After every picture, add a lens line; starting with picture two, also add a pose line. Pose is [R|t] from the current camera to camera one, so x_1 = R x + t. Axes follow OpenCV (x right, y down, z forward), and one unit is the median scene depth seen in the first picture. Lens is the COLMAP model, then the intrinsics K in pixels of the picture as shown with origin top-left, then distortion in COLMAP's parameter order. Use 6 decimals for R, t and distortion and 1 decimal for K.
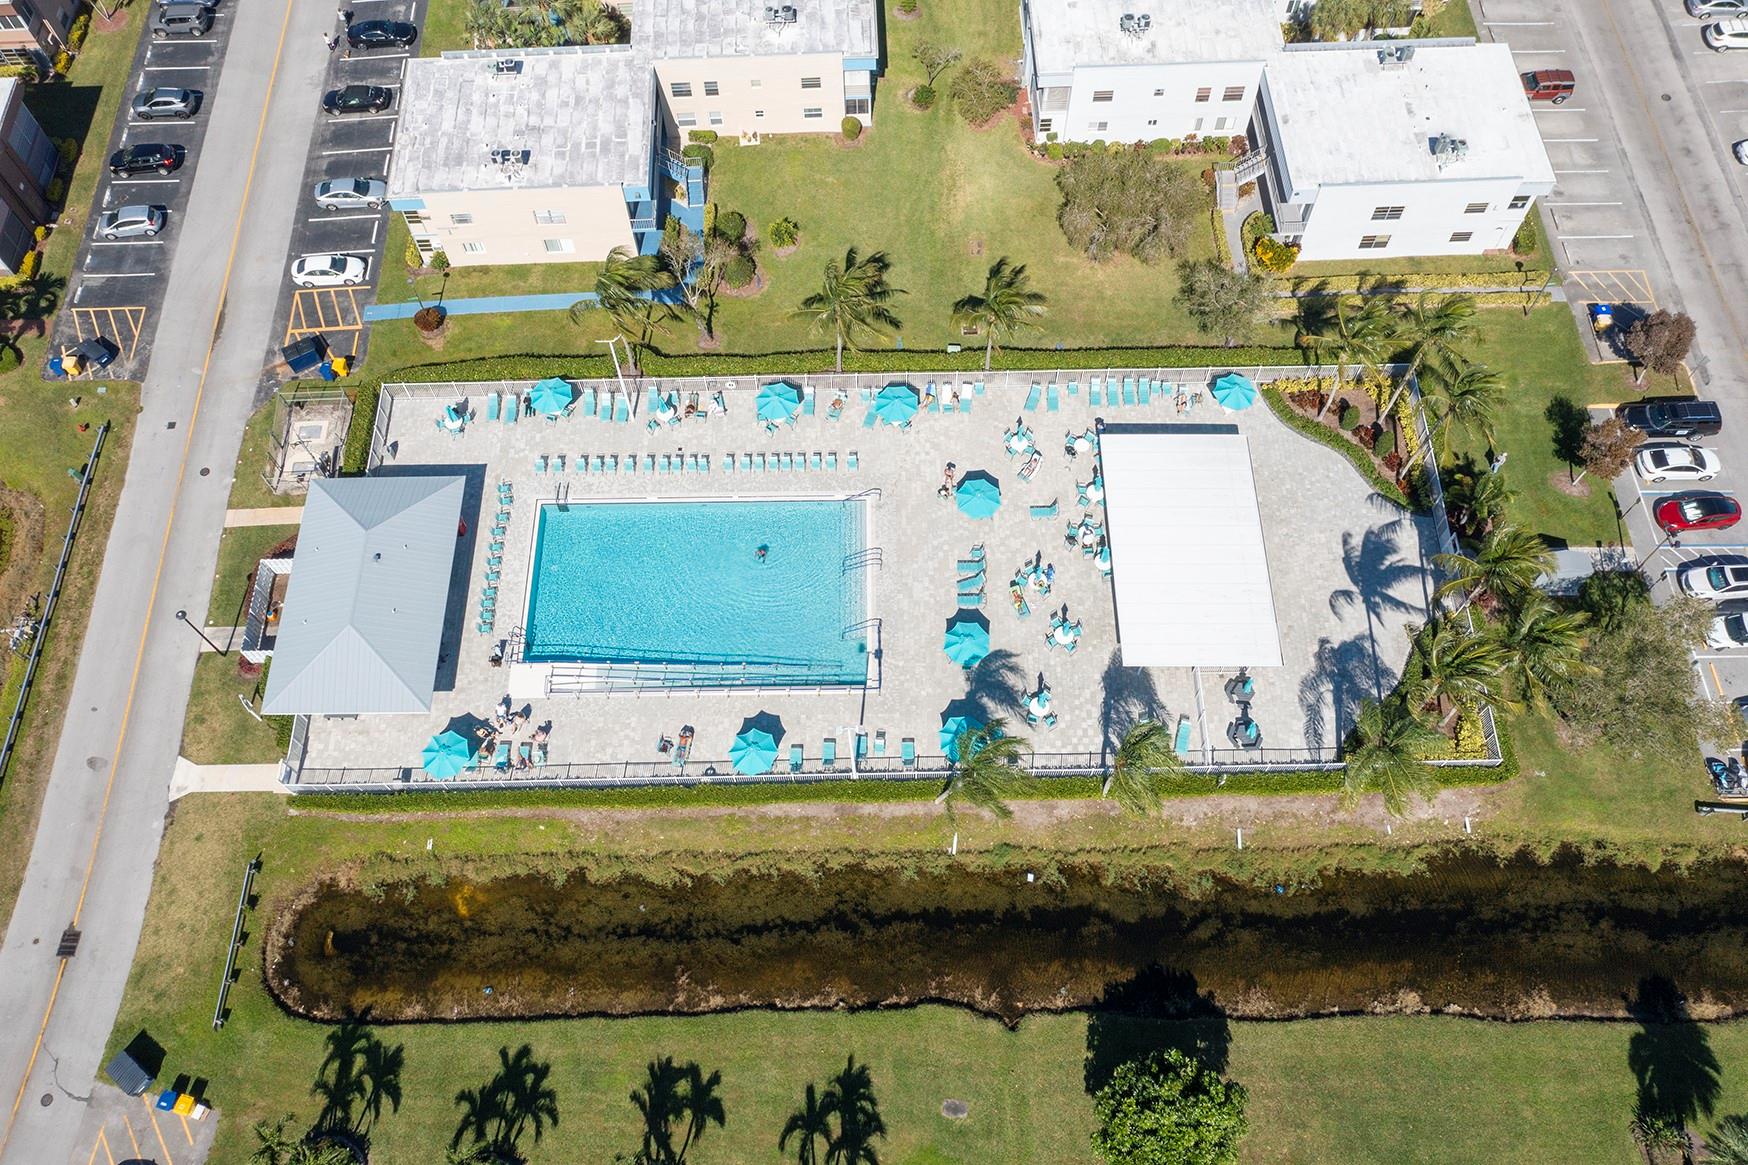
lens RADIAL K [[1377.7, 0, 874.0], [0, 1377.7, 582.5], [0, 0, 1]] dist [-0.016610, 0.004407]
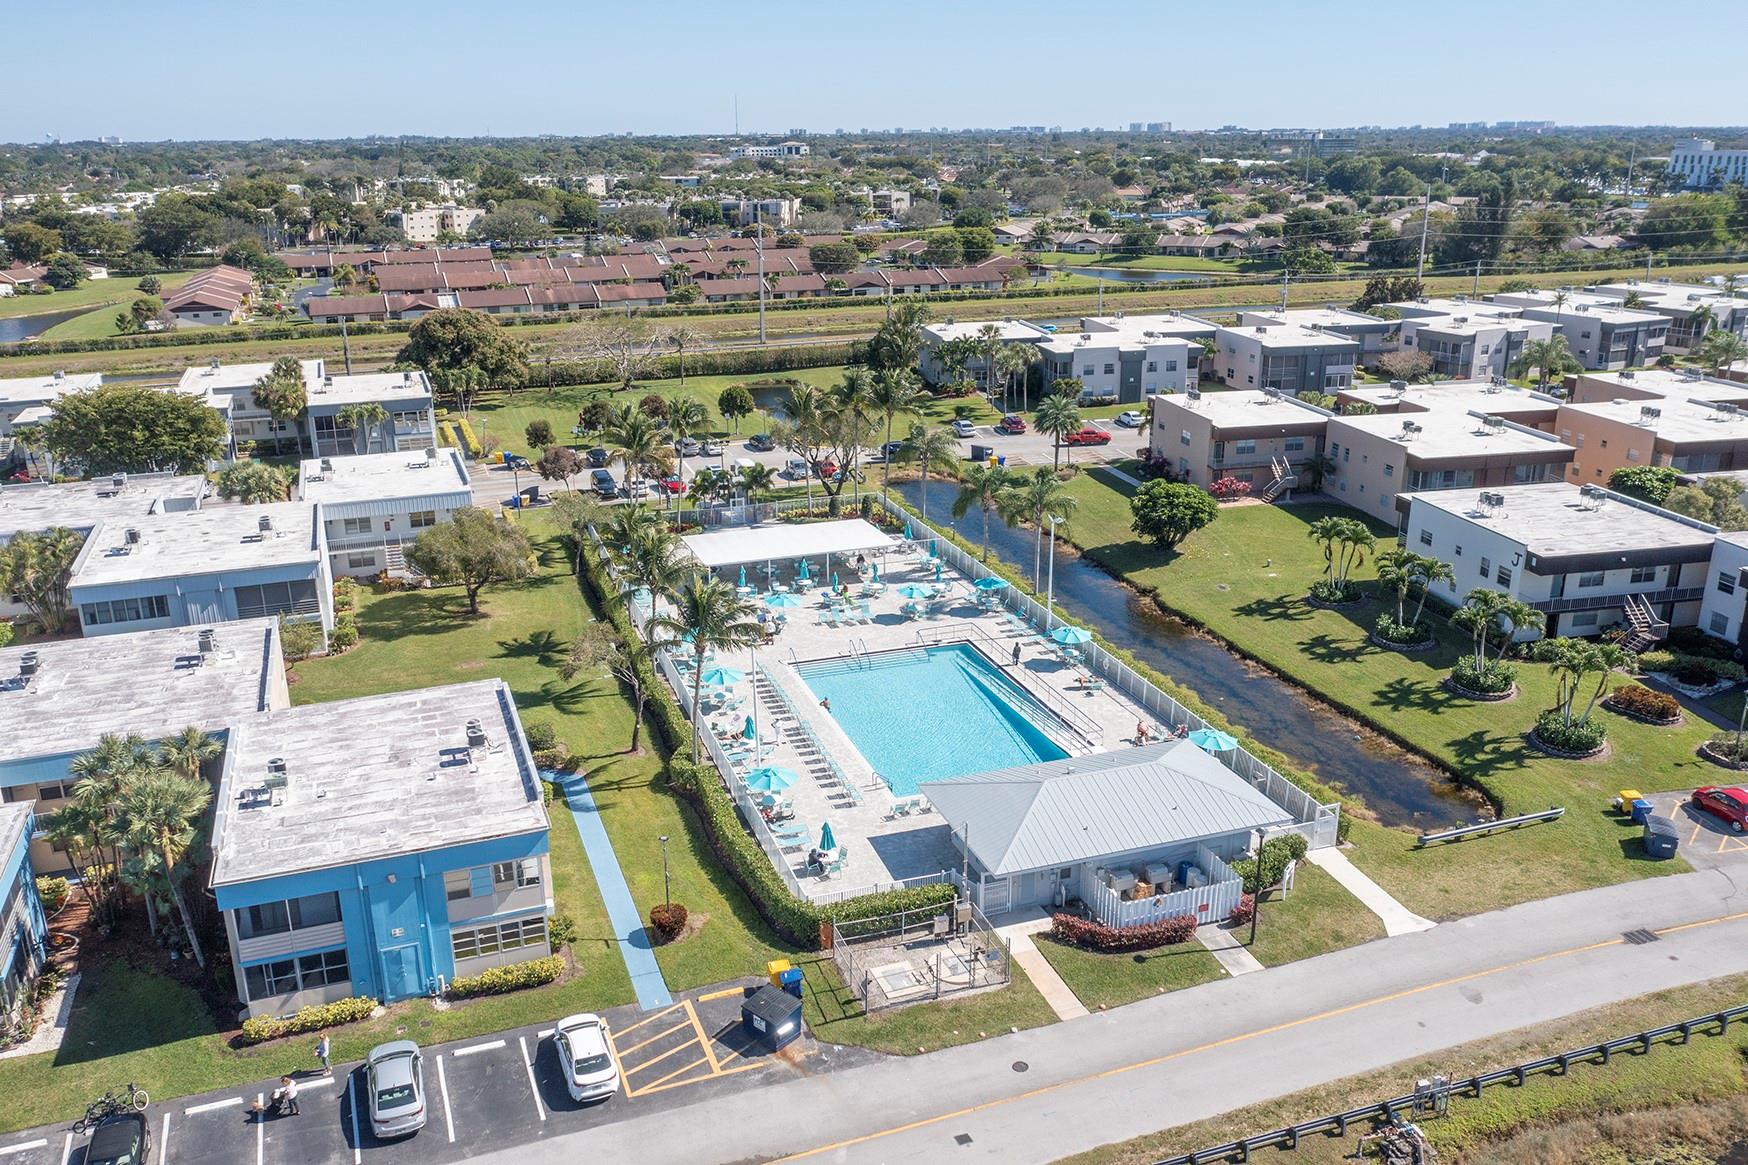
lens RADIAL K [[1377.7, 0, 874.0], [0, 1377.7, 582.5], [0, 0, 1]] dist [-0.016610, 0.004407]
pose [[-0.318290, -0.277992, 0.906318, -1.088289], [0.845864, 0.348377, 0.403916, -0.515313], [-0.428026, 0.895184, 0.124259, 0.870849]]
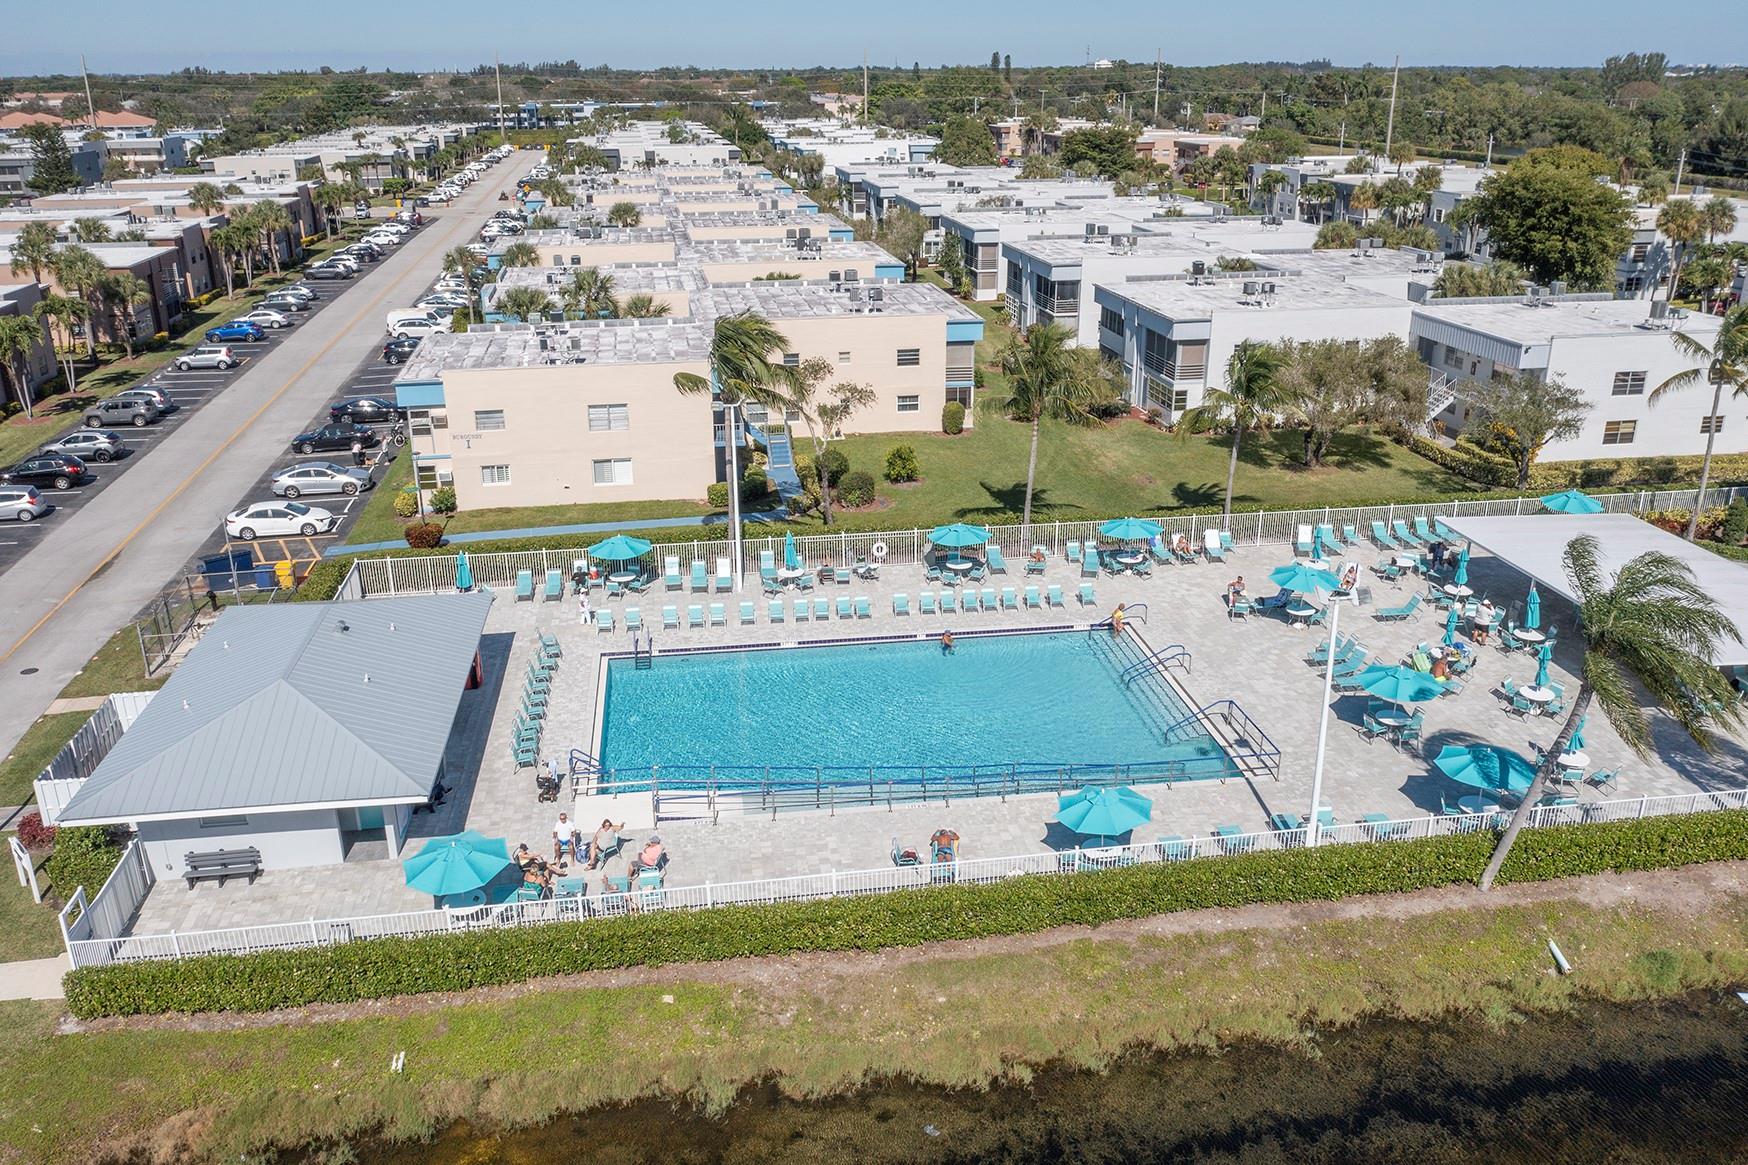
lens RADIAL K [[1377.7, 0, 874.0], [0, 1377.7, 582.5], [0, 0, 1]] dist [-0.016610, 0.004407]
pose [[0.990962, -0.035881, 0.129254, -0.226361], [0.113044, 0.742111, -0.660676, 0.373390], [-0.072215, 0.669316, 0.739460, 0.577066]]
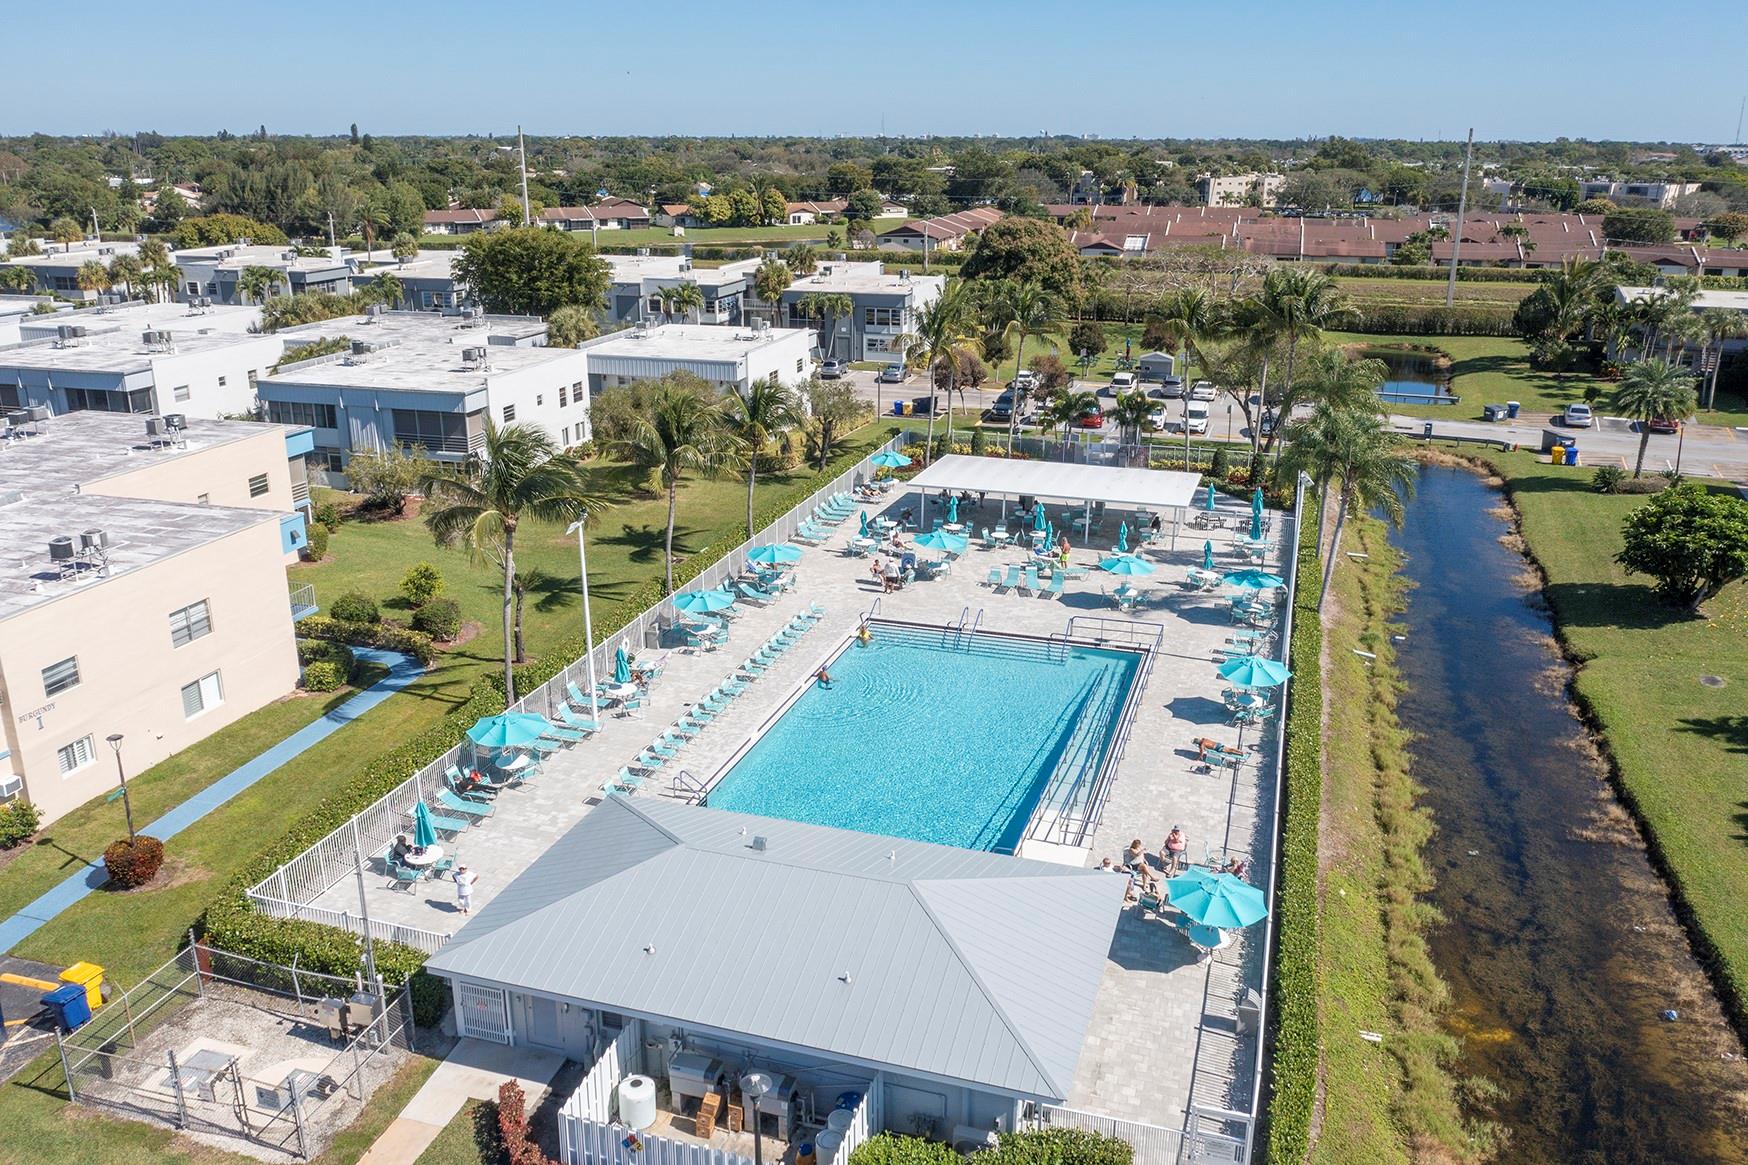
lens RADIAL K [[1377.7, 0, 874.0], [0, 1377.7, 582.5], [0, 0, 1]] dist [-0.016610, 0.004407]
pose [[0.310565, -0.276382, 0.909485, -0.754810], [0.837267, 0.532531, -0.124074, 0.024410], [-0.450038, 0.800015, 0.396791, 0.762898]]
